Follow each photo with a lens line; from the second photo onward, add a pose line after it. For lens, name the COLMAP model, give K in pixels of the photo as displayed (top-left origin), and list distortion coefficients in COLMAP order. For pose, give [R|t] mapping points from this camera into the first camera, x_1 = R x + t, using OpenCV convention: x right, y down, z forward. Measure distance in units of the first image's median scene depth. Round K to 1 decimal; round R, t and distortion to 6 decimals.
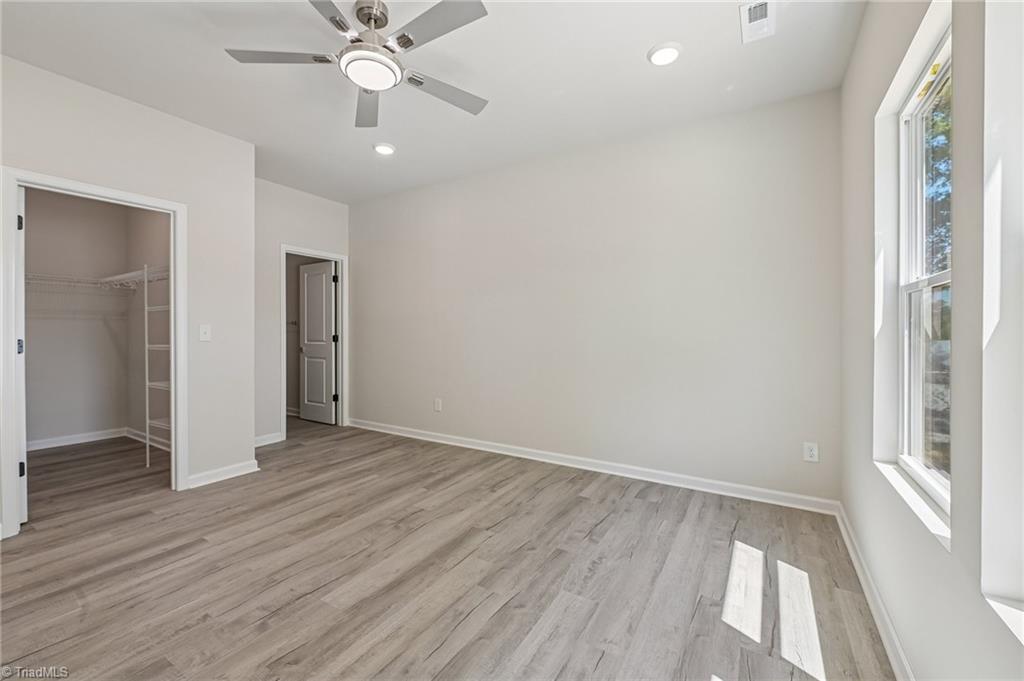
lens RADIAL K [[412.3, 0, 515.1], [0, 412.3, 329.2], [0, 0, 1]] dist [-0.007340, -0.000378]
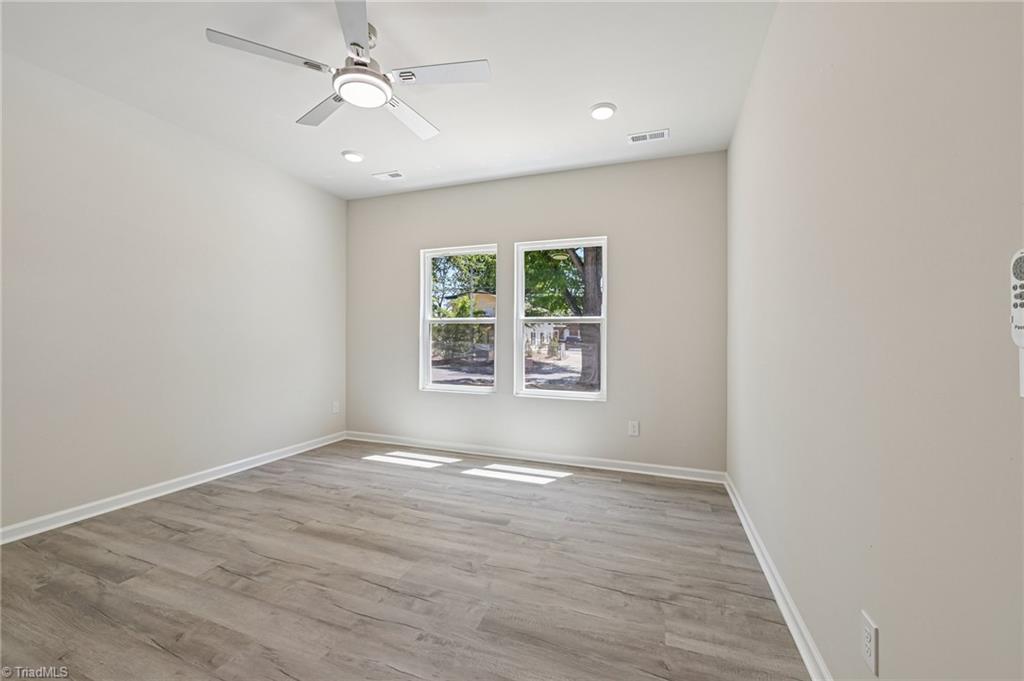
lens RADIAL K [[412.3, 0, 515.1], [0, 412.3, 329.2], [0, 0, 1]] dist [-0.007340, -0.000378]
pose [[-0.185560, 0.015817, 0.982506, -1.099676], [-0.008996, 0.999801, -0.017794, 0.007456], [-0.982592, -0.012140, -0.185380, 0.616376]]
